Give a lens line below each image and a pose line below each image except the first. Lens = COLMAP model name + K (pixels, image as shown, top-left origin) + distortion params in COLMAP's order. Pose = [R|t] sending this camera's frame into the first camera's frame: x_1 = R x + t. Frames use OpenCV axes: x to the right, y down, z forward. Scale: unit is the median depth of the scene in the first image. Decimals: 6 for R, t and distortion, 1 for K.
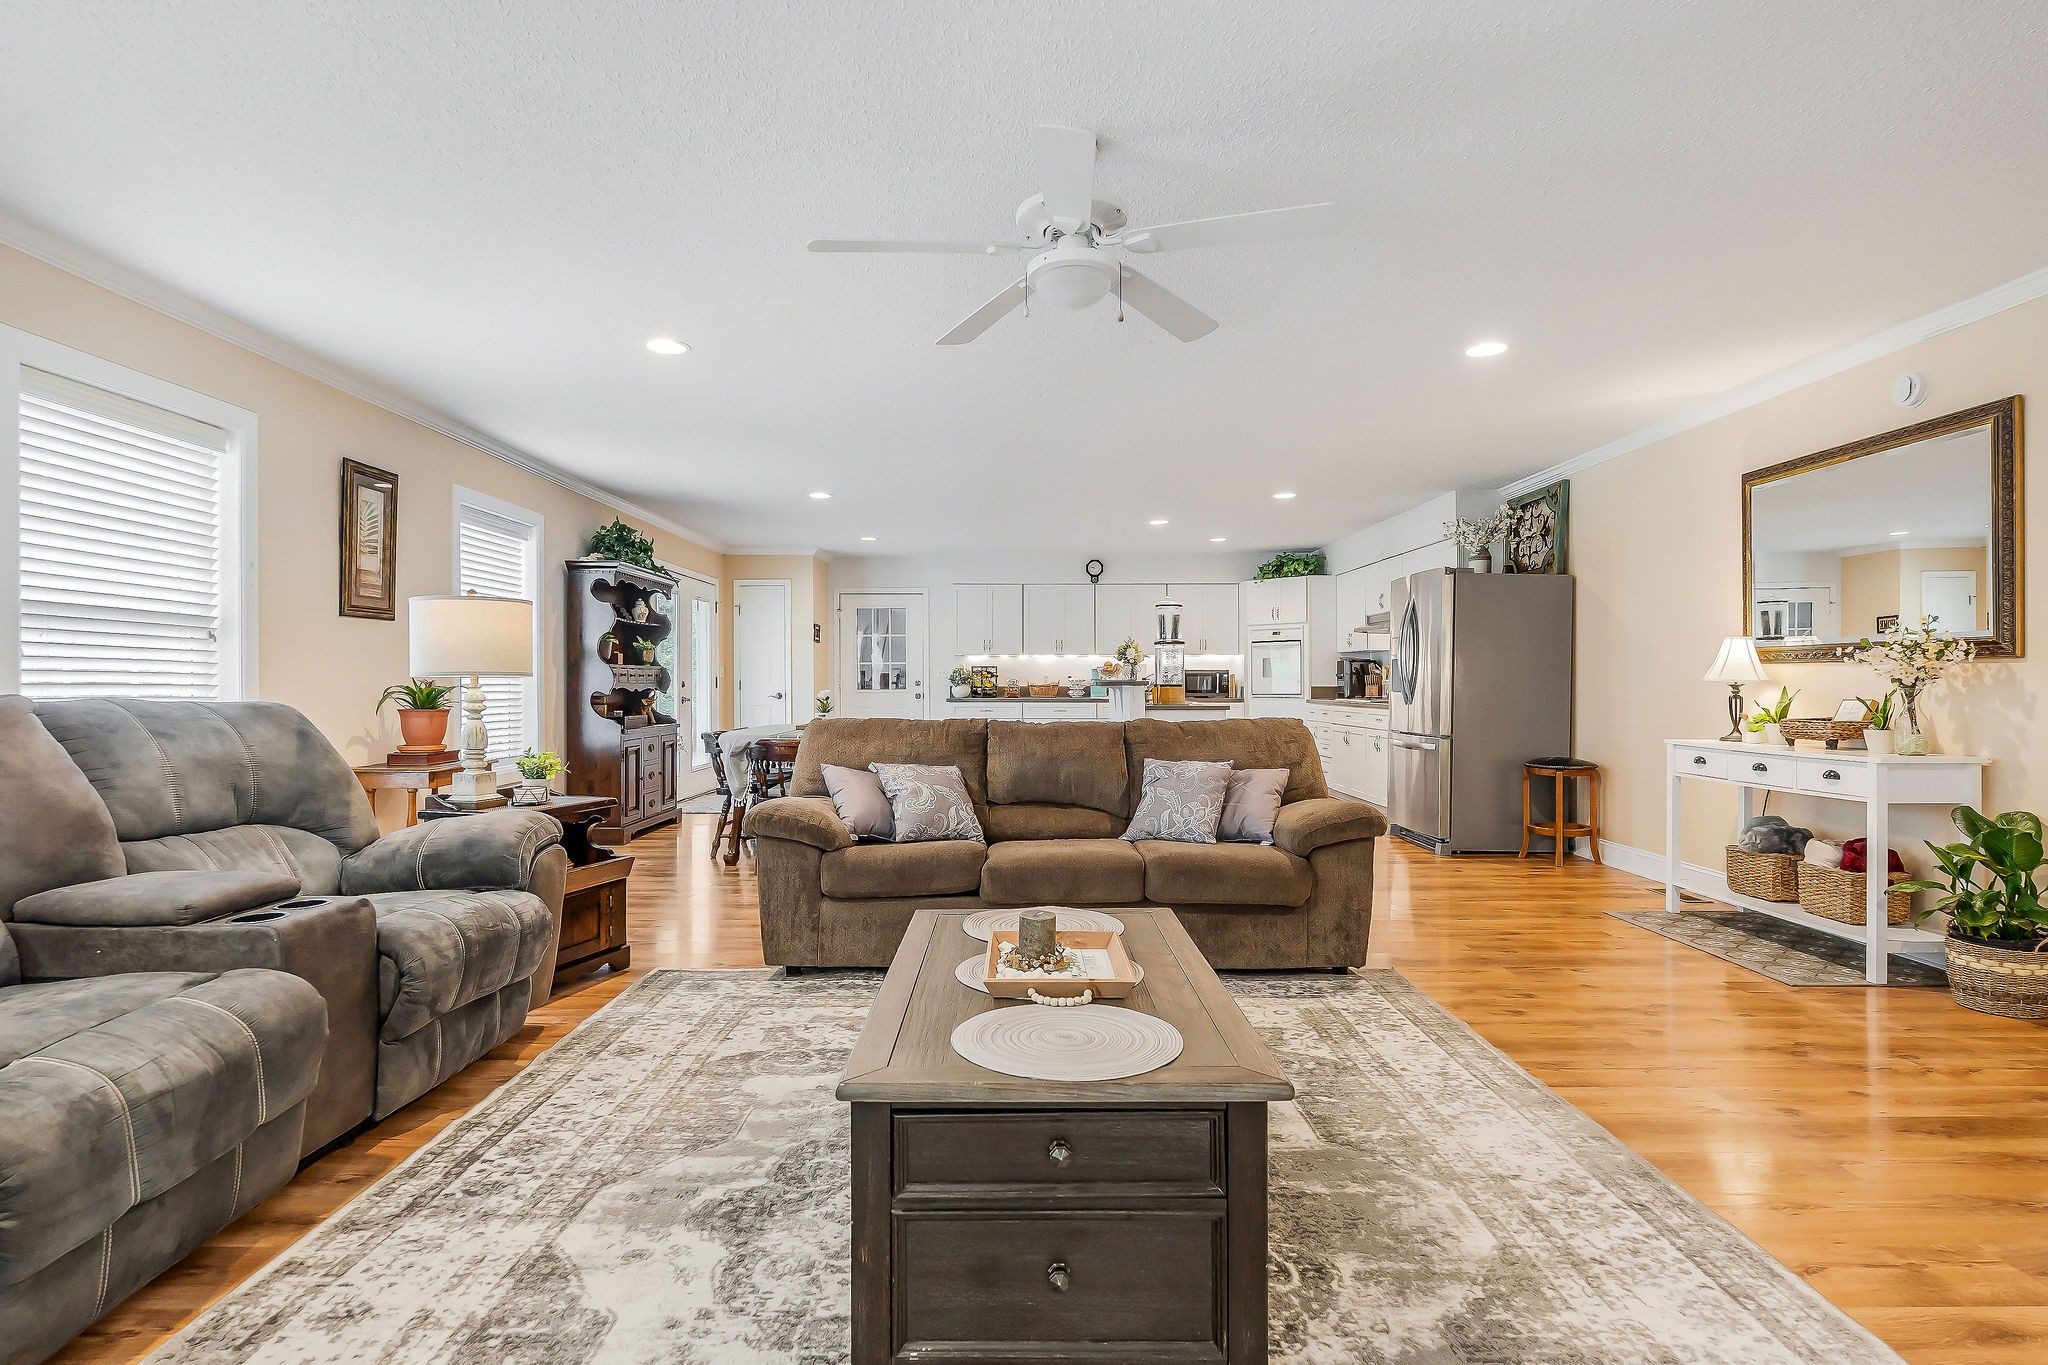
lens RADIAL K [[1037.8, 0, 1039.2], [0, 1037.8, 675.1], [0, 0, 1]] dist [-0.001672, 0.000187]
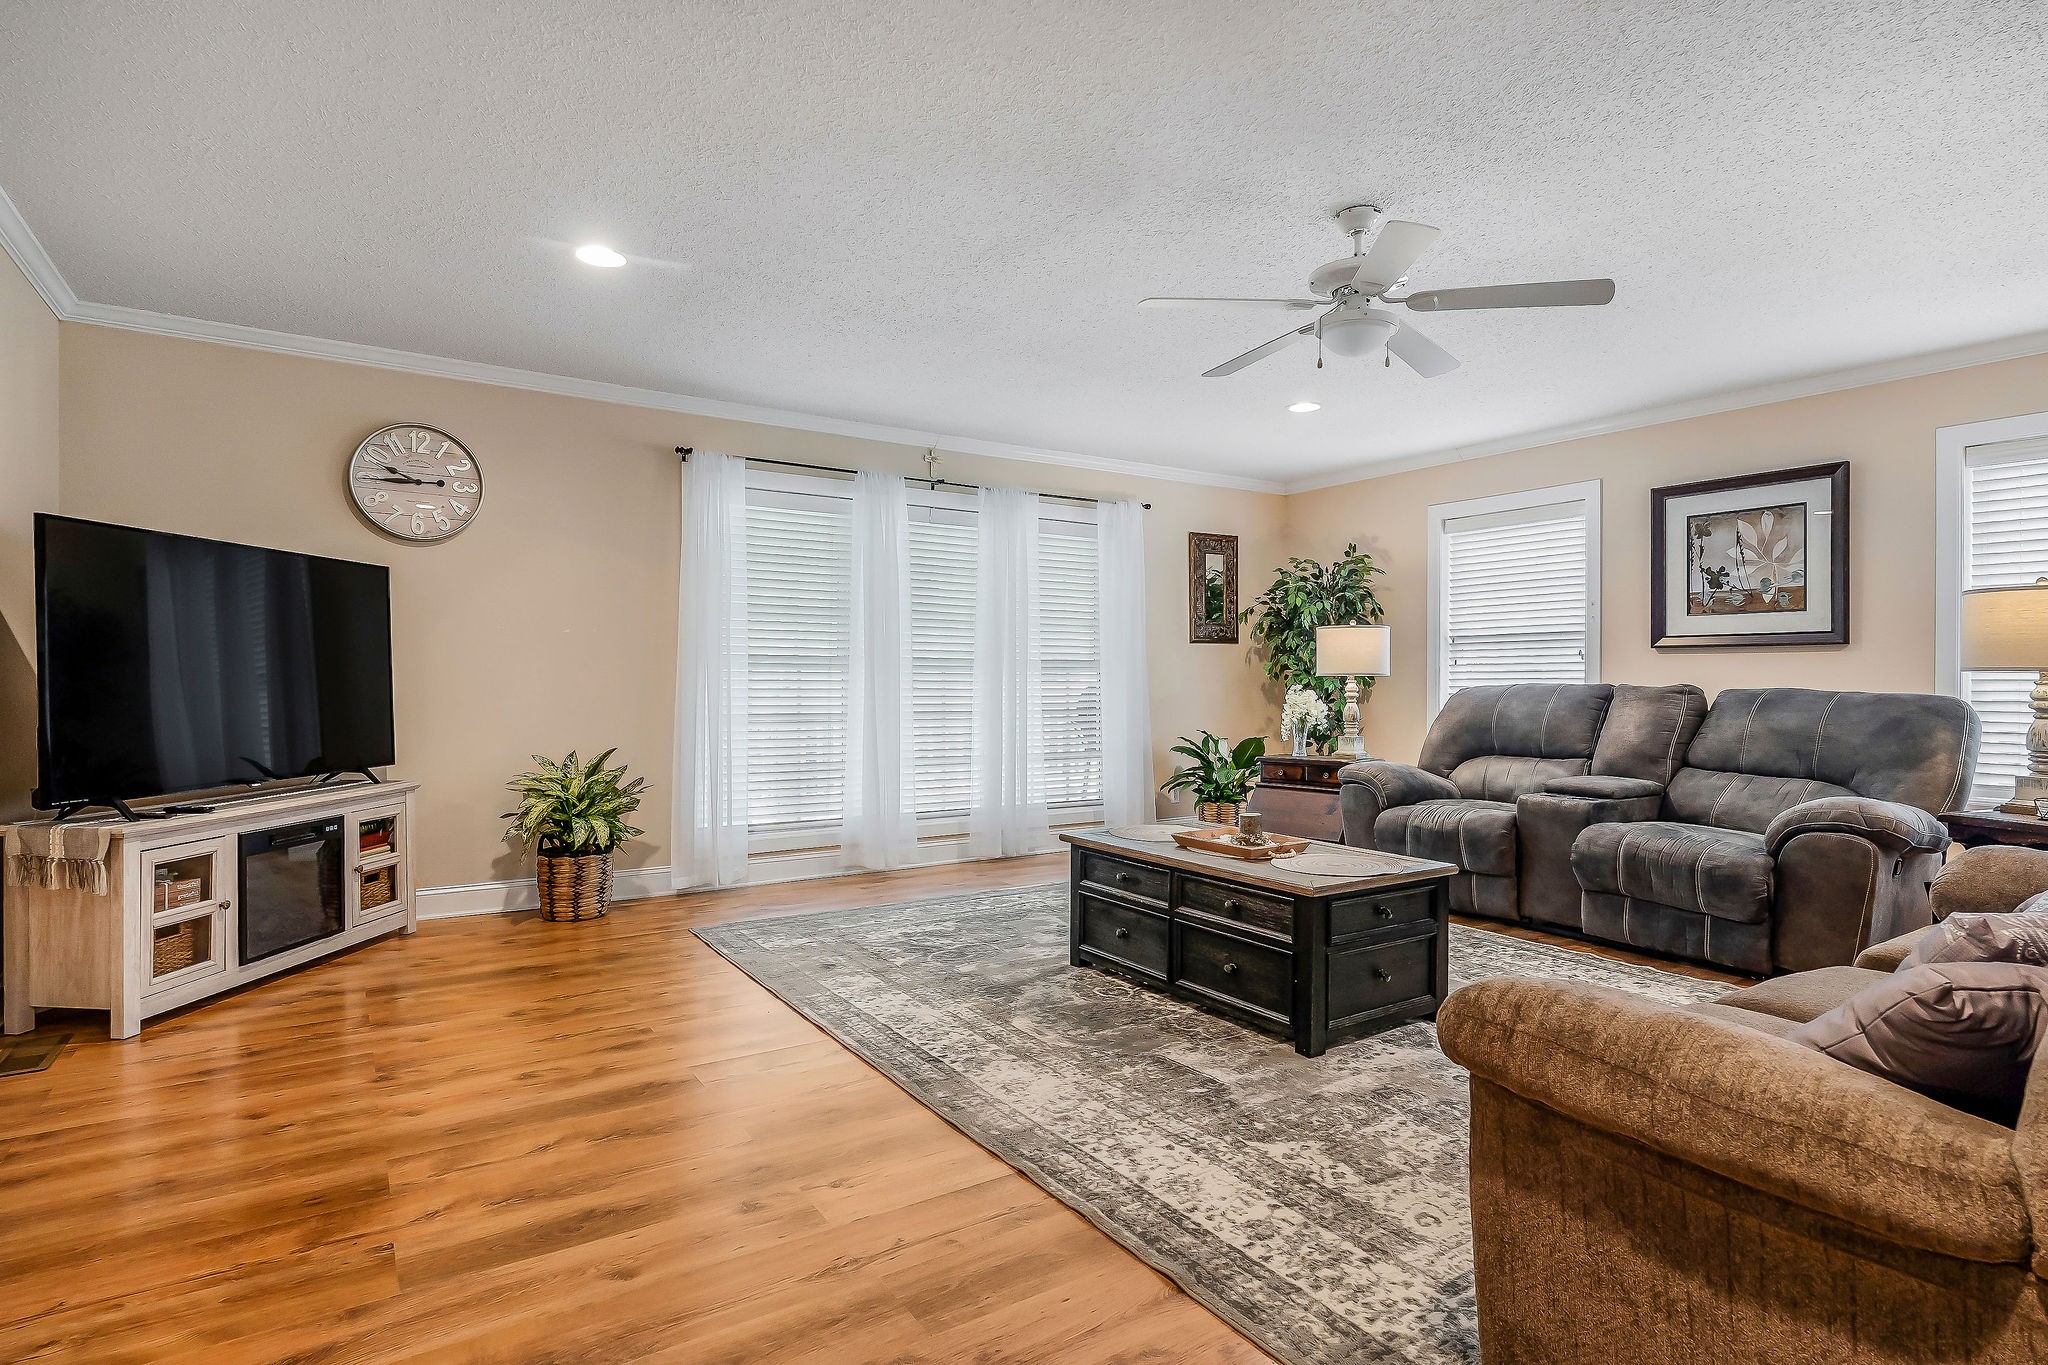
lens RADIAL K [[1037.8, 0, 1039.2], [0, 1037.8, 675.1], [0, 0, 1]] dist [-0.001672, 0.000187]
pose [[-0.832276, -0.004191, -0.554346, 0.729347], [-0.000554, 0.999977, -0.006729, 0.011840], [0.554362, -0.005293, -0.832259, 1.328885]]
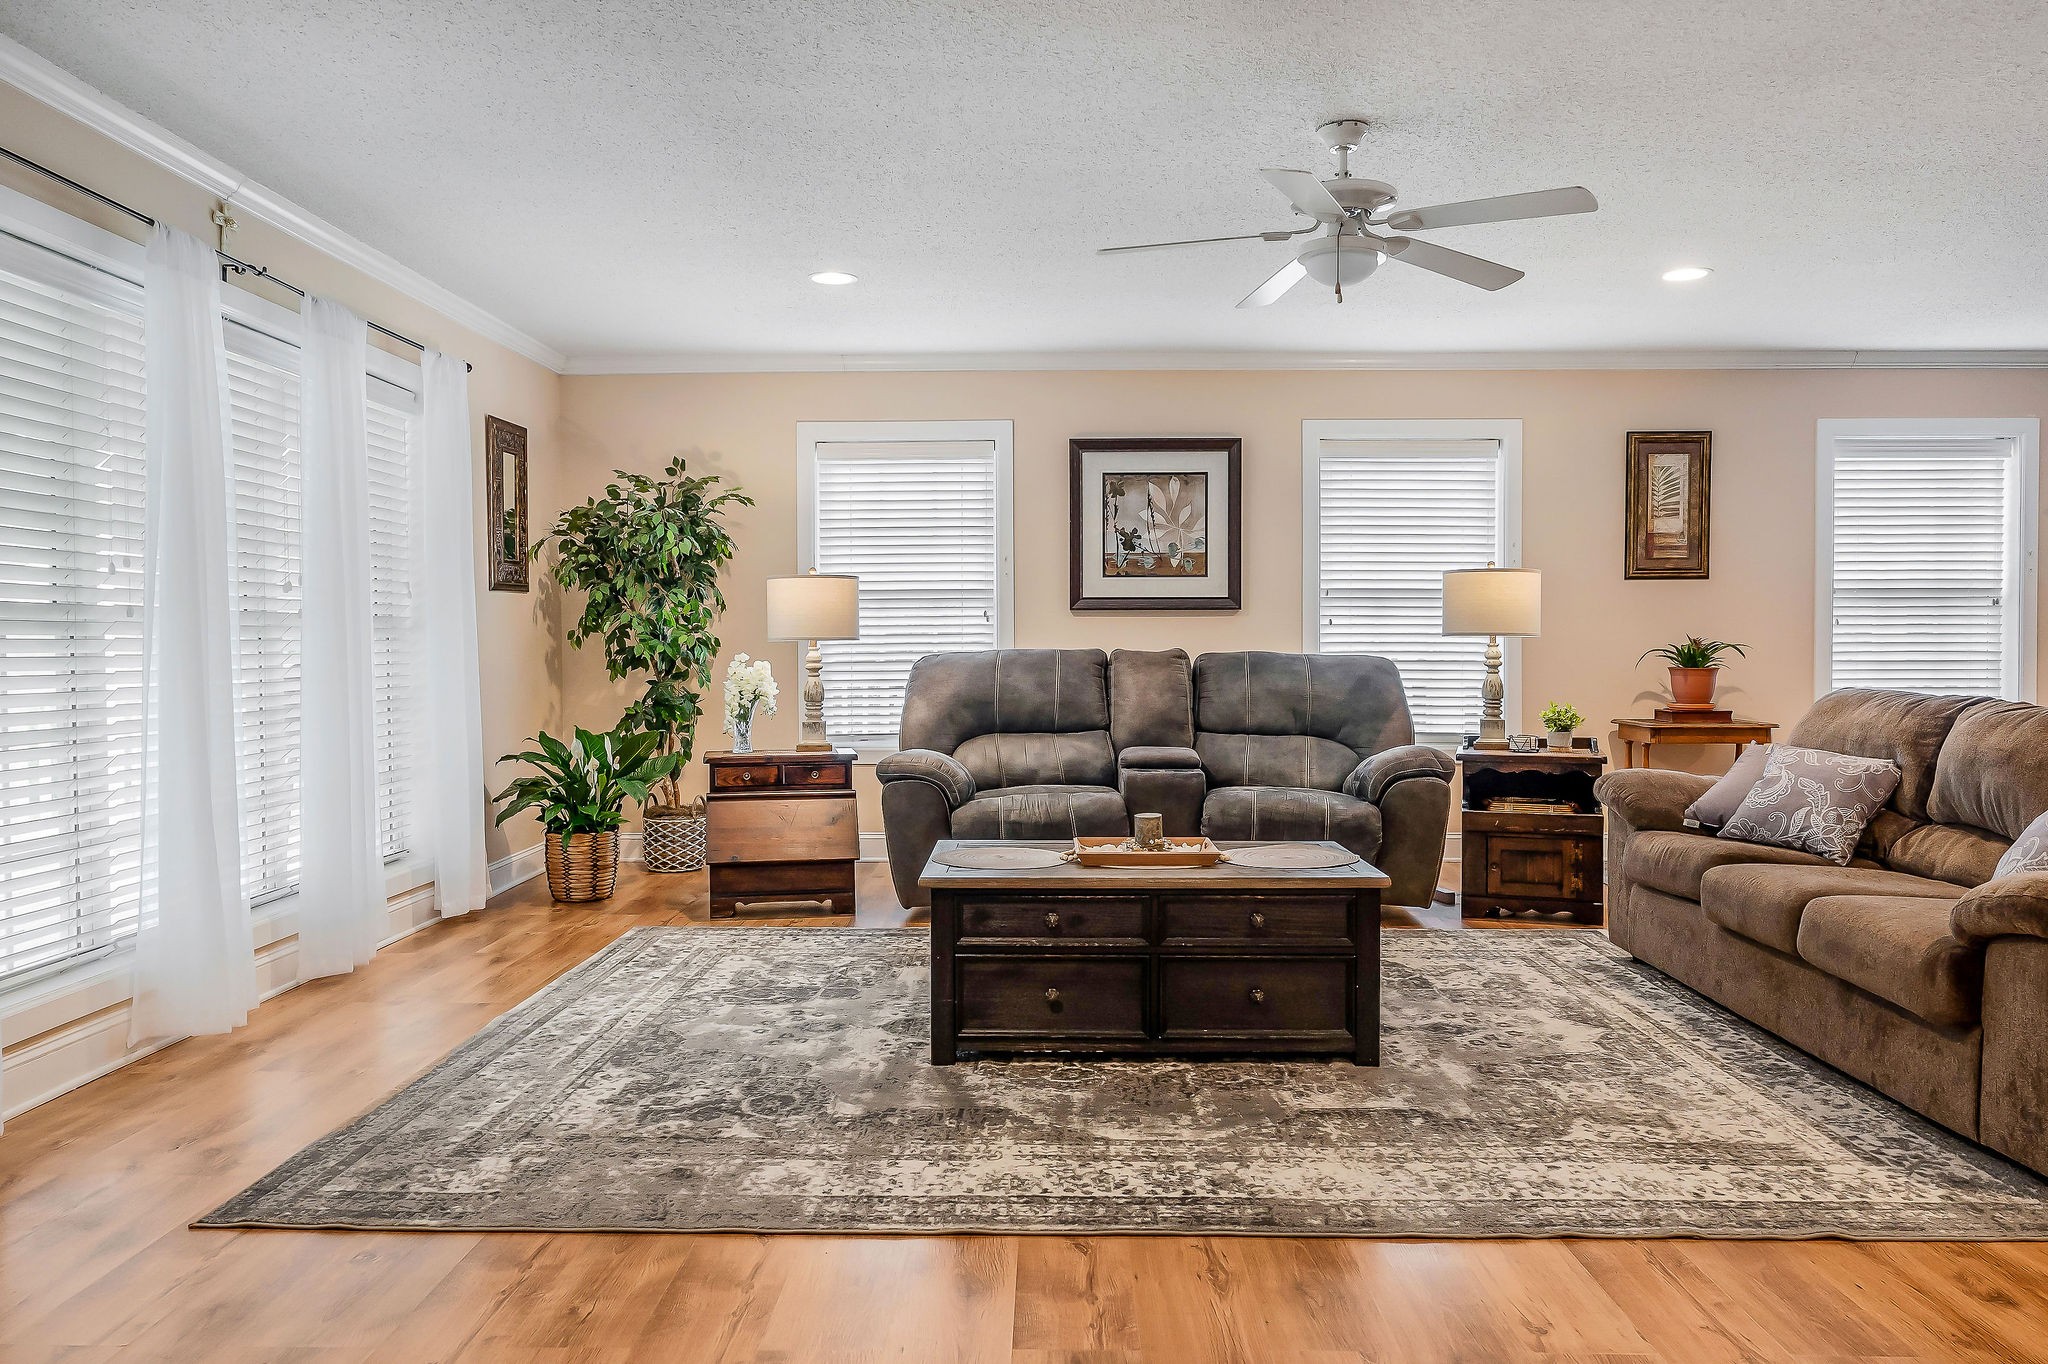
lens RADIAL K [[1443.5, 0, 1013.2], [0, 1443.5, 683.1], [0, 0, 1]] dist [-0.000378, 0.001712]
pose [[-0.023049, 0.030104, -0.999281, 1.127578], [0.007234, 0.999525, 0.029944, 0.001874], [0.999708, -0.006538, -0.023256, 0.524799]]
